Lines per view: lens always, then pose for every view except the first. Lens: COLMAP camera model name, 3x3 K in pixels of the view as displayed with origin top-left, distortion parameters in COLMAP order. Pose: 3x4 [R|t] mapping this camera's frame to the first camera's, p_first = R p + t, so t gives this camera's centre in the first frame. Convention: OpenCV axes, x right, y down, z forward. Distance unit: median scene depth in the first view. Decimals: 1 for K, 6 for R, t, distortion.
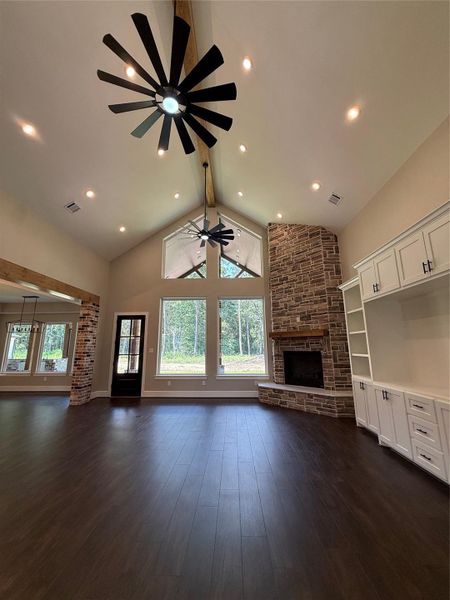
lens RADIAL K [[235.8, 0, 224.9], [0, 235.8, 295.7], [0, 0, 1]] dist [-0.019855, 0.000552]
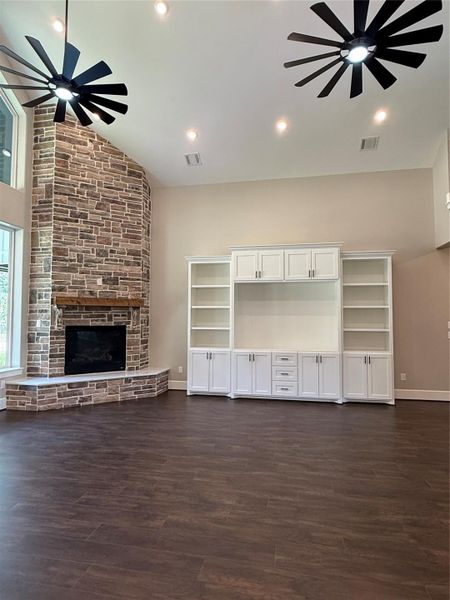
lens RADIAL K [[351.7, 0, 223.3], [0, 351.7, 298.1], [0, 0, 1]] dist [-0.017224, -0.003939]
pose [[0.161036, 0.067663, 0.984626, -0.672151], [-0.215266, 0.976035, -0.031866, 0.105196], [-0.963186, -0.206825, 0.171742, 0.462926]]
